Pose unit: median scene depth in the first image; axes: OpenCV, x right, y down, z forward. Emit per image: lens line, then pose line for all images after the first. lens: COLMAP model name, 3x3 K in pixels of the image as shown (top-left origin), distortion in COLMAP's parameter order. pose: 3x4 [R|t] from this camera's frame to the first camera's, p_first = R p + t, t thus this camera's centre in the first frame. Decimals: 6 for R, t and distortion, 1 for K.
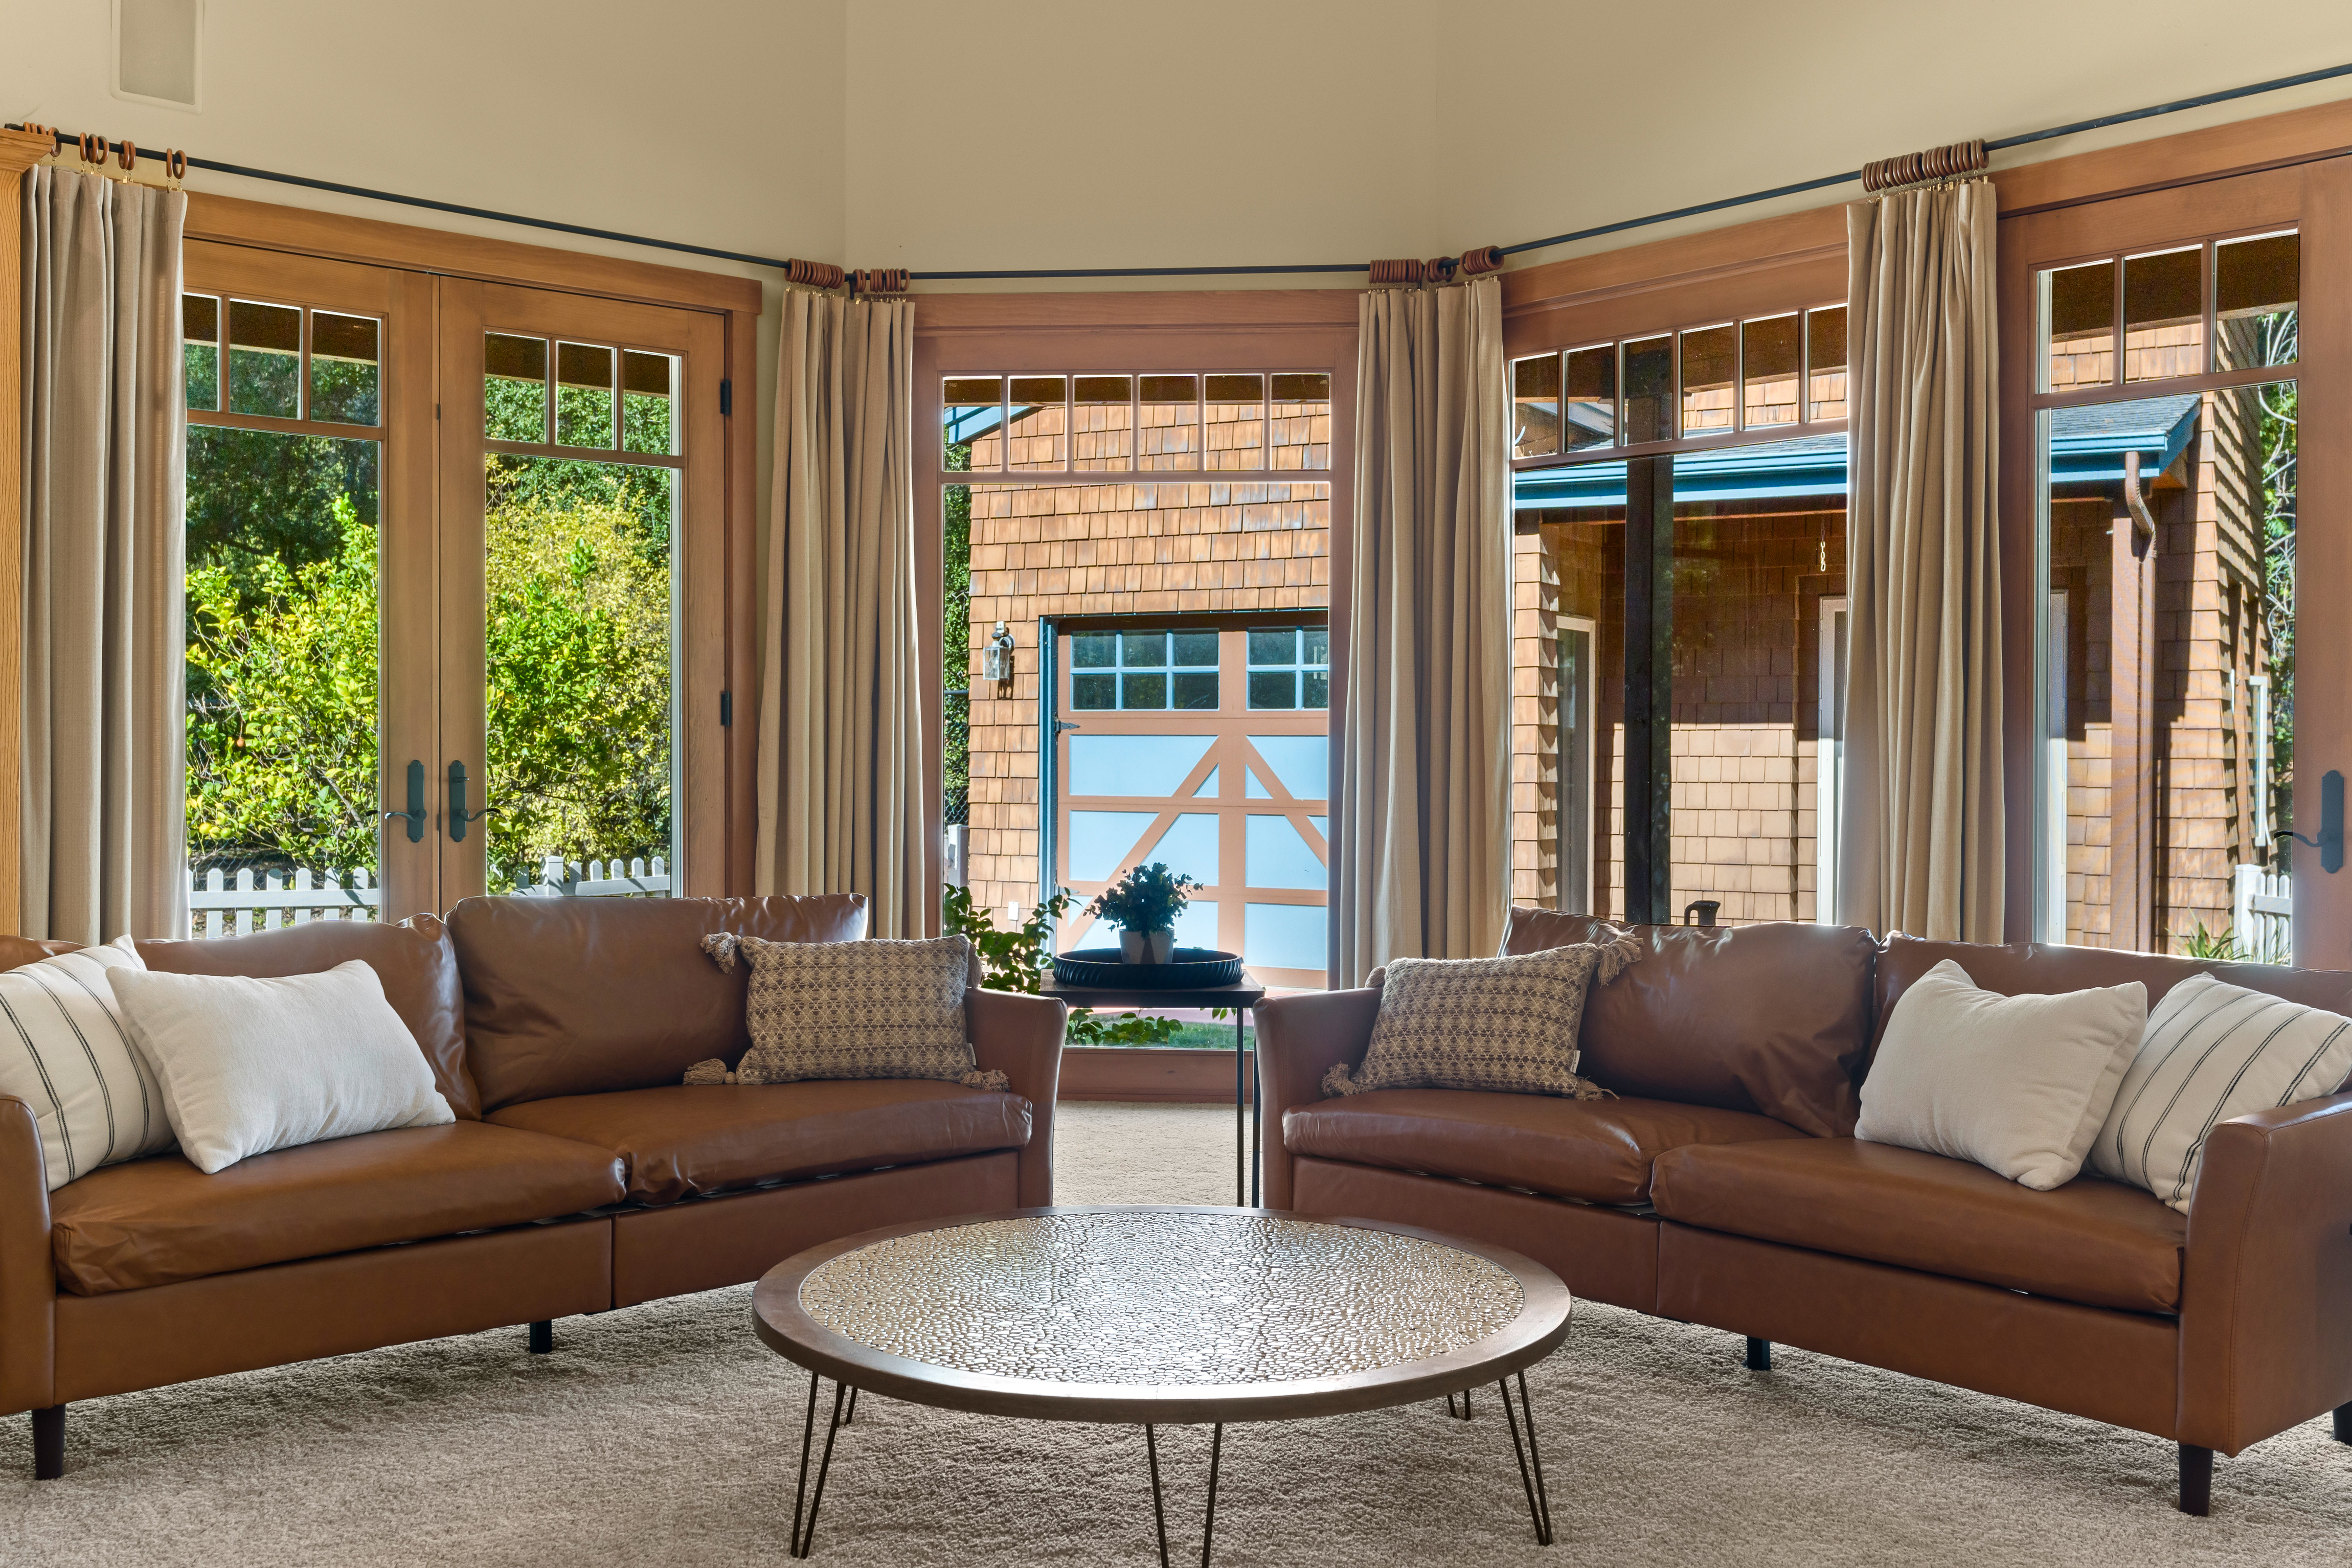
lens RADIAL K [[2274.0, 0, 1176.0], [0, 2274.0, 784.0], [0, 0, 1]] dist [-0.001310, -0.004488]
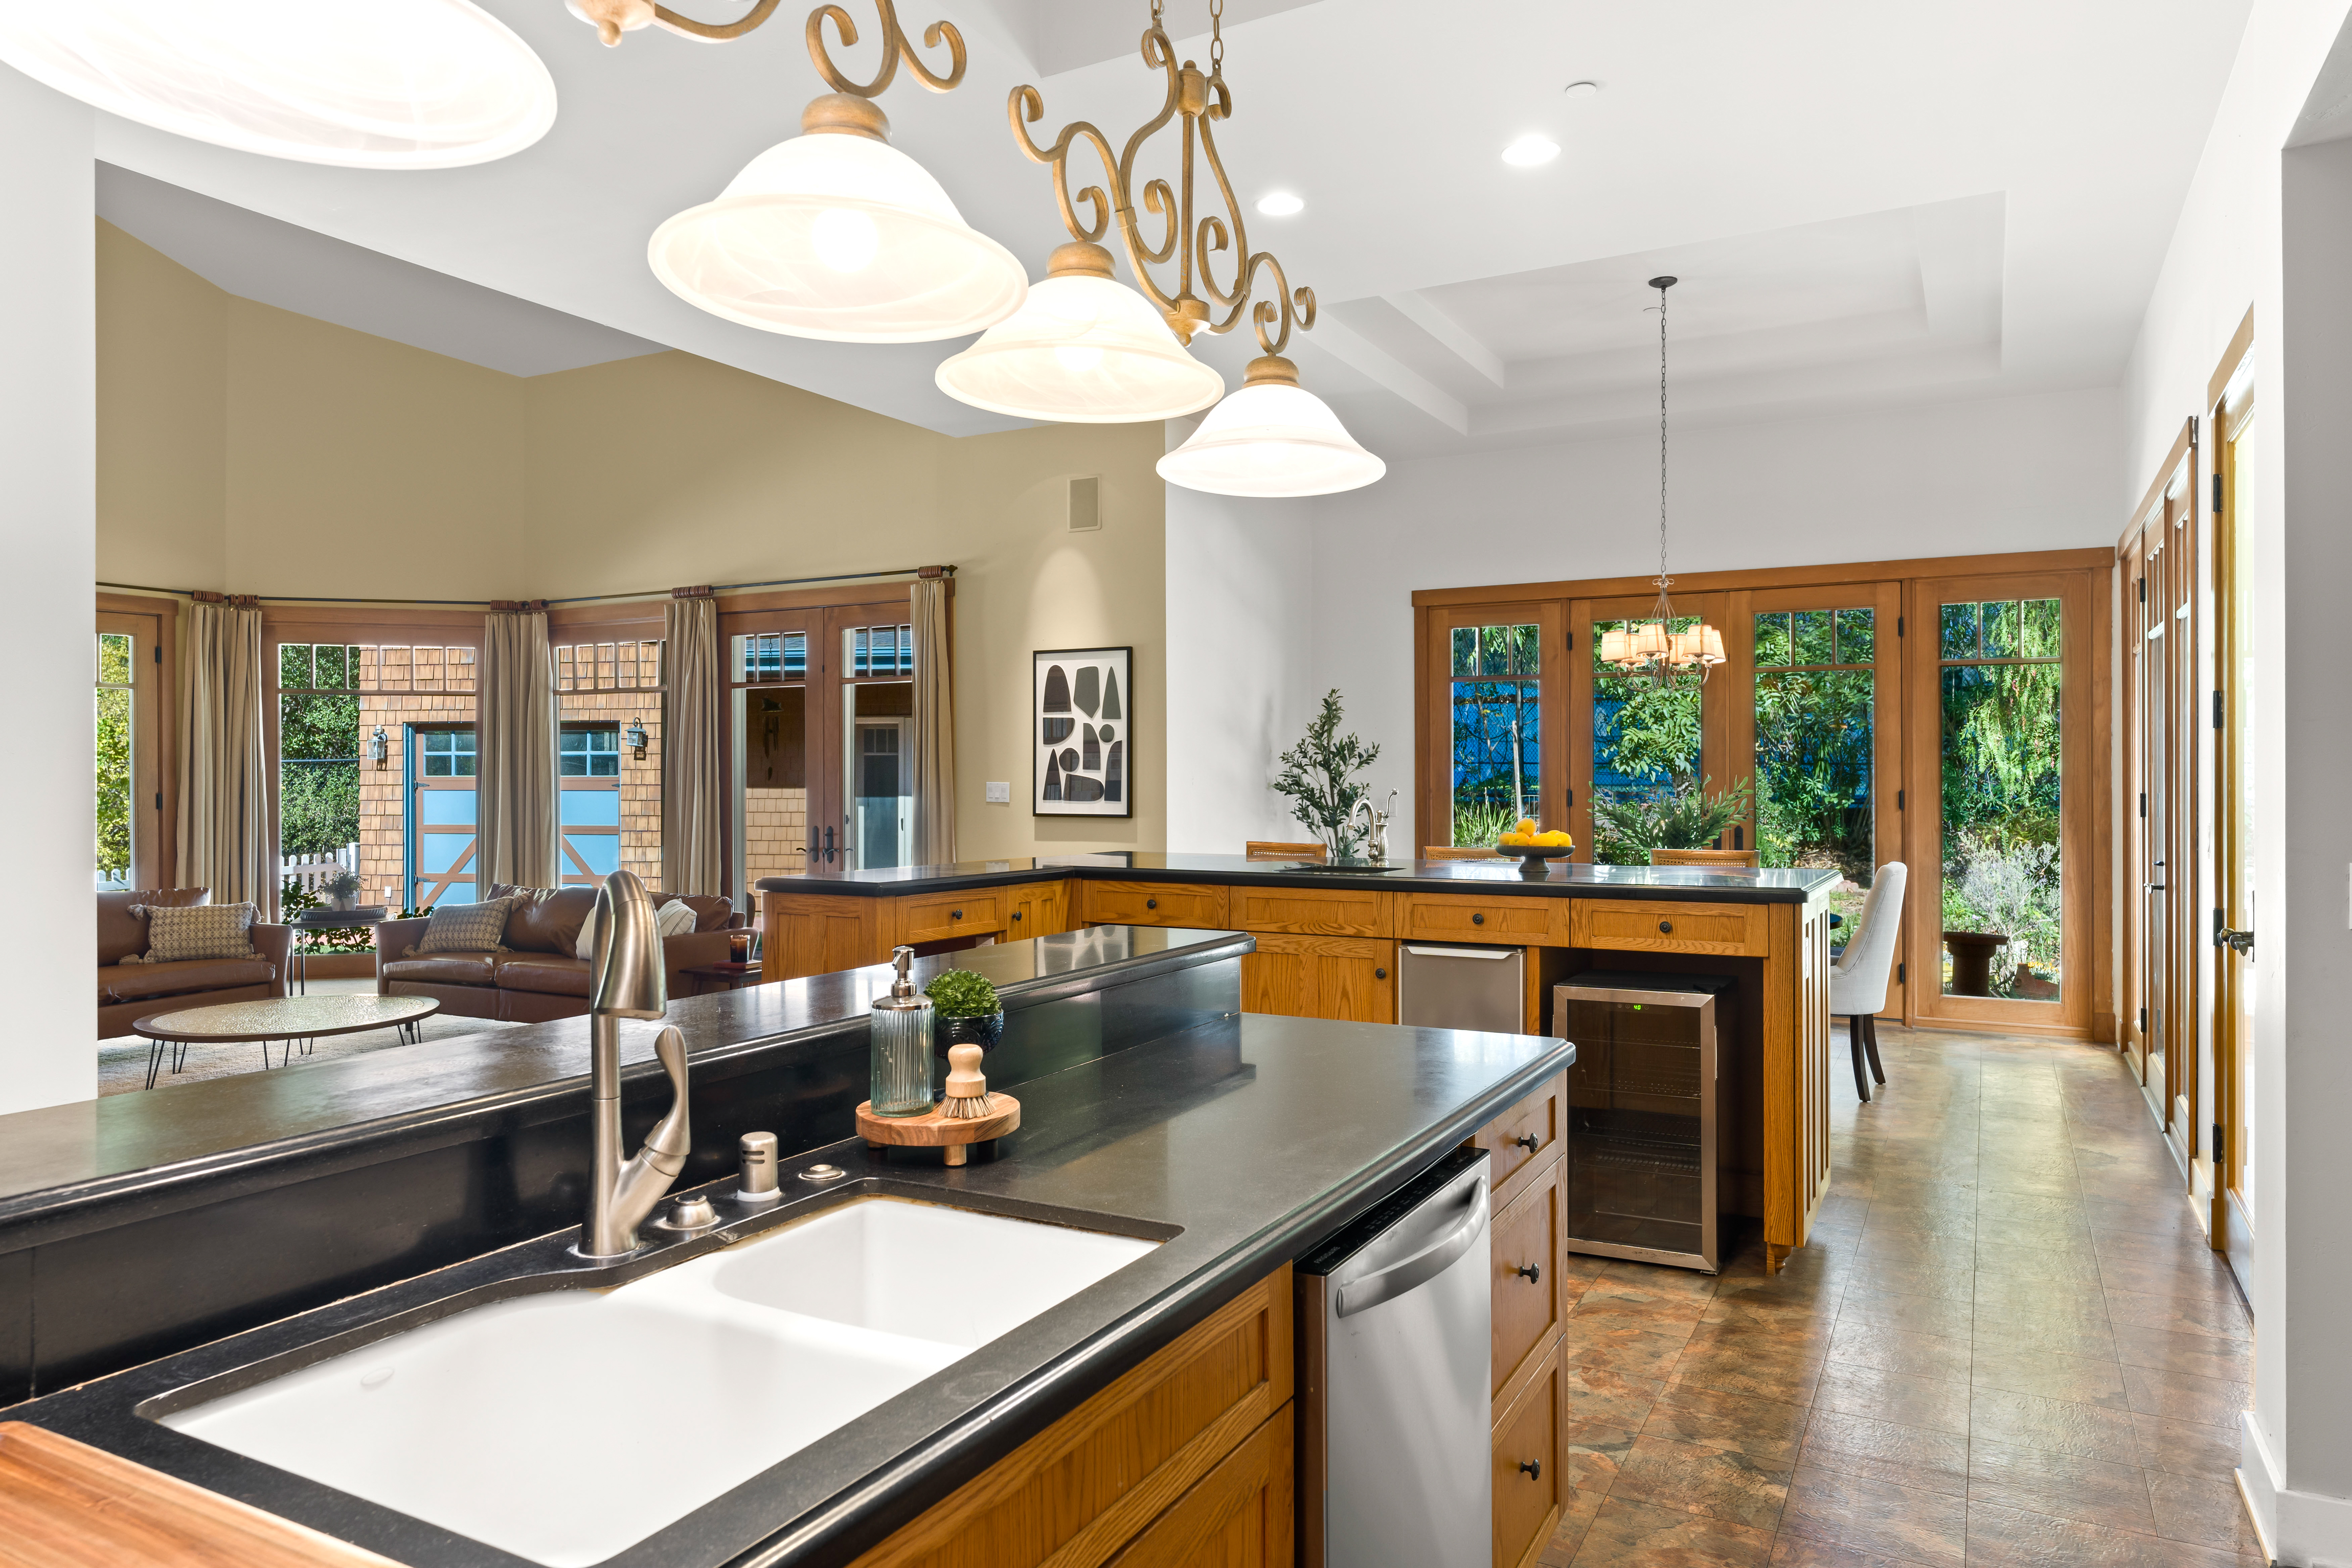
lens RADIAL K [[1511.8, 0, 1176.0], [0, 1511.8, 784.0], [0, 0, 1]] dist [0.000887, 0.001393]
pose [[0.936778, -0.008329, 0.349825, 0.194942], [0.010663, 0.999932, -0.004748, -0.031937], [-0.349761, 0.008178, 0.936803, -0.649196]]
